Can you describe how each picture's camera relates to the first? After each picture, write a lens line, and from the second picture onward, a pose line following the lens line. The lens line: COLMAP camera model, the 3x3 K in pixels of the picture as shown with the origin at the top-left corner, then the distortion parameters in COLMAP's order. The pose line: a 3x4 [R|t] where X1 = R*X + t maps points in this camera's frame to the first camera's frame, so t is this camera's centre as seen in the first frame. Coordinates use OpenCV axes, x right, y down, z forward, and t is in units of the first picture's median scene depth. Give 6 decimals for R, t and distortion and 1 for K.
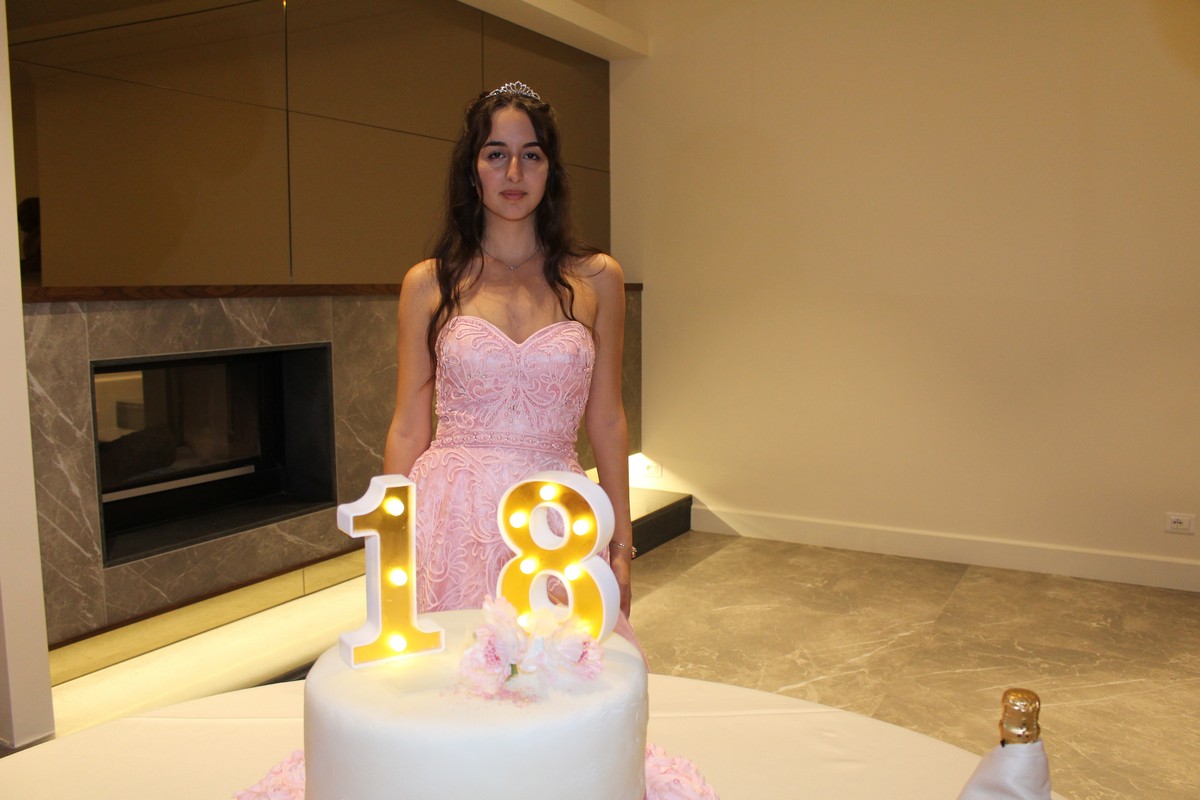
lens RADIAL K [[992.0, 0, 590.4], [0, 992.0, 407.4], [0, 0, 1]] dist [-0.158646, 0.143544]
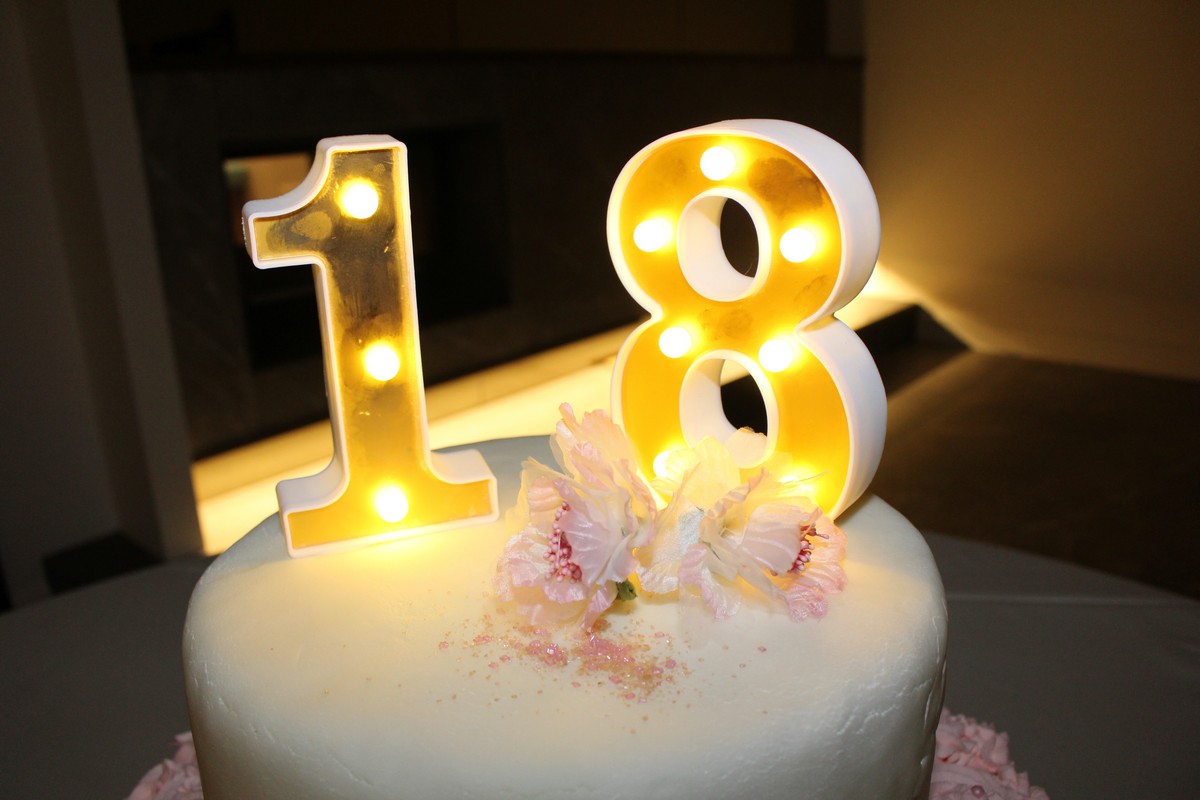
lens RADIAL K [[992.0, 0, 590.4], [0, 992.0, 407.4], [0, 0, 1]] dist [-0.158646, 0.143544]
pose [[0.977427, 0.021766, -0.210149, -0.002310], [0.017710, 0.982737, 0.184160, 0.033863], [0.210530, -0.183724, 0.960168, 0.176655]]
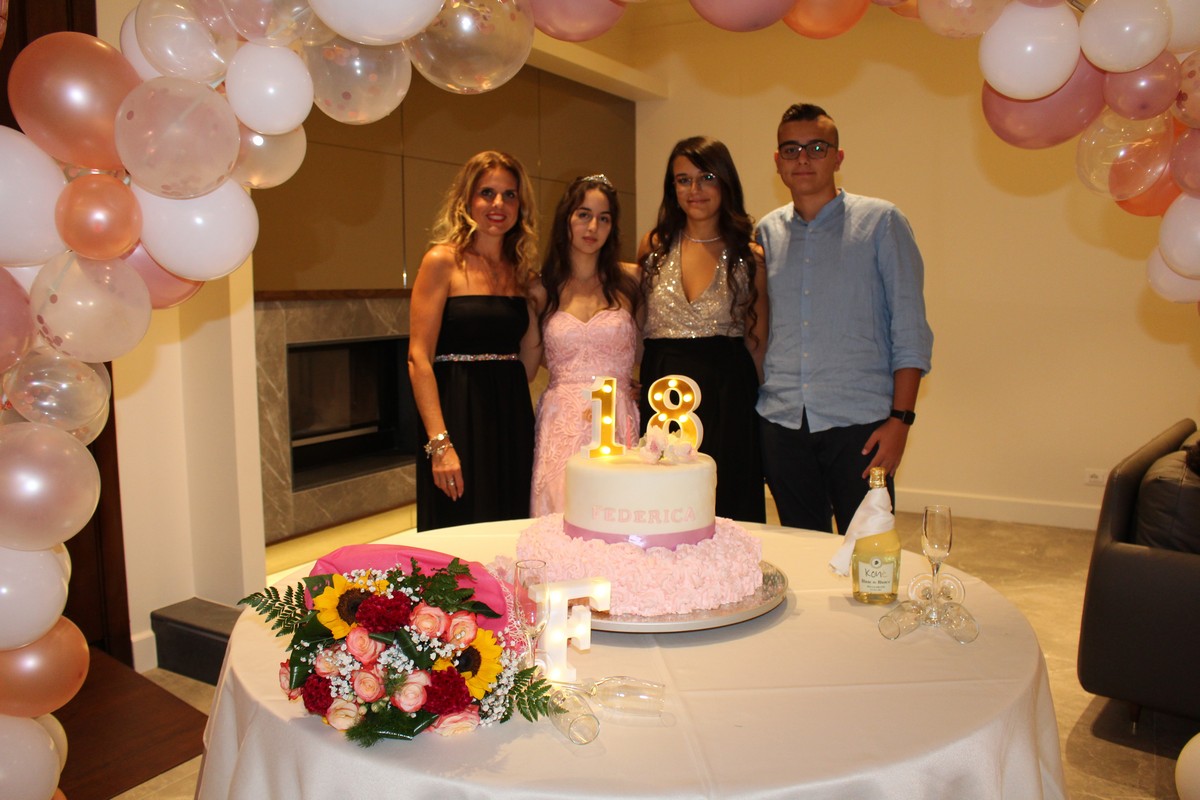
lens RADIAL K [[991.8, 0, 600.0], [0, 991.8, 400.0], [0, 0, 1]] dist [-0.170615, 0.202318]
pose [[0.999952, -0.002578, 0.009410, -0.071317], [0.002651, 0.999966, -0.007795, 0.043424], [-0.009390, 0.007820, 0.999925, -0.401007]]
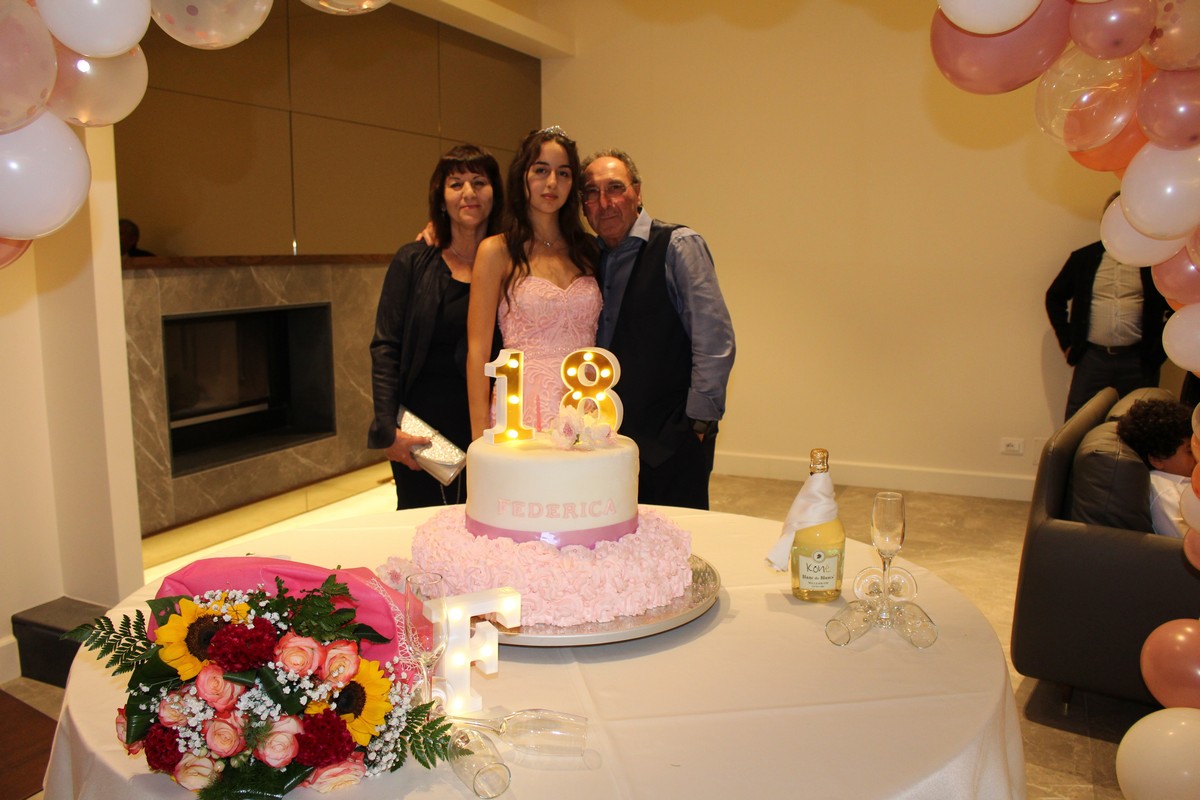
lens RADIAL K [[992.0, 0, 590.4], [0, 992.0, 407.4], [0, 0, 1]] dist [-0.158646, 0.143544]
pose [[0.995522, -0.015599, 0.093230, -0.069687], [0.012748, 0.999435, 0.031096, 0.038517], [-0.093662, -0.029768, 0.995159, -0.312377]]
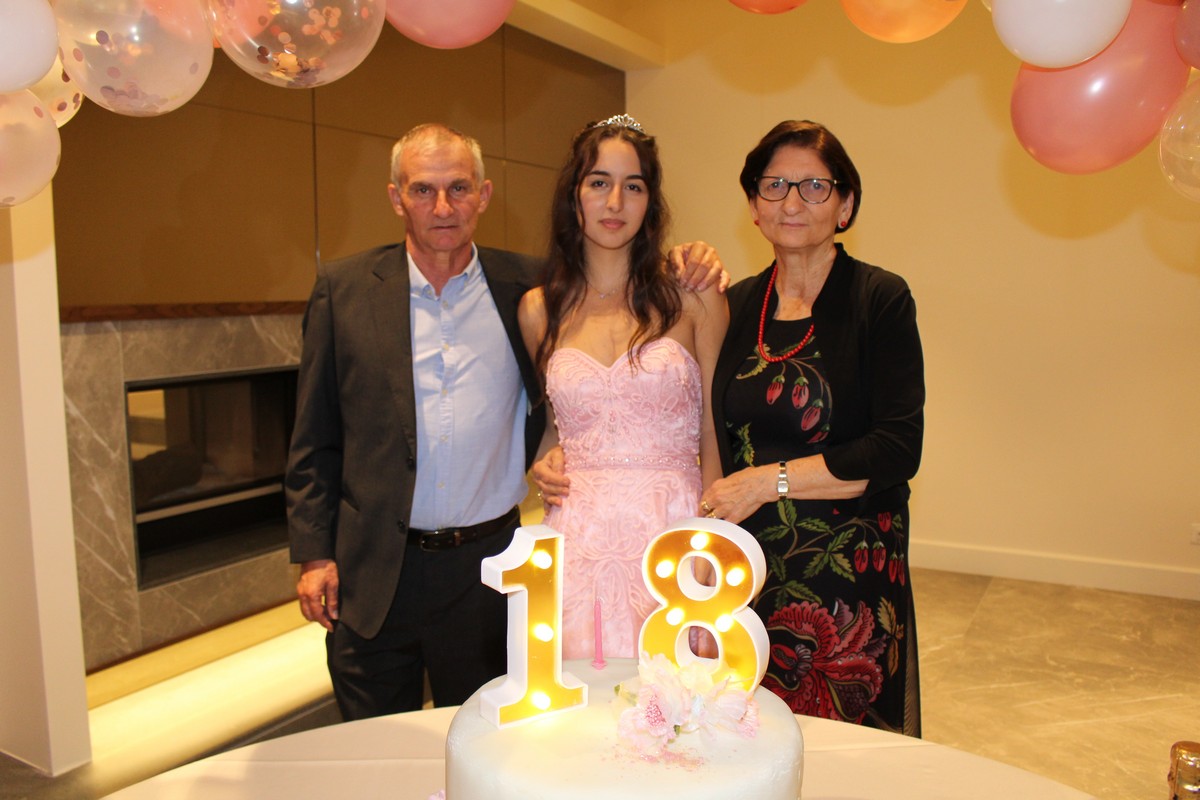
lens RADIAL K [[992.0, 0, 590.4], [0, 992.0, 407.4], [0, 0, 1]] dist [-0.158646, 0.143544]
pose [[0.999972, -0.004432, 0.006004, -0.047037], [0.004470, 0.999970, -0.006300, -0.012392], [-0.005976, 0.006327, 0.999962, 0.011215]]
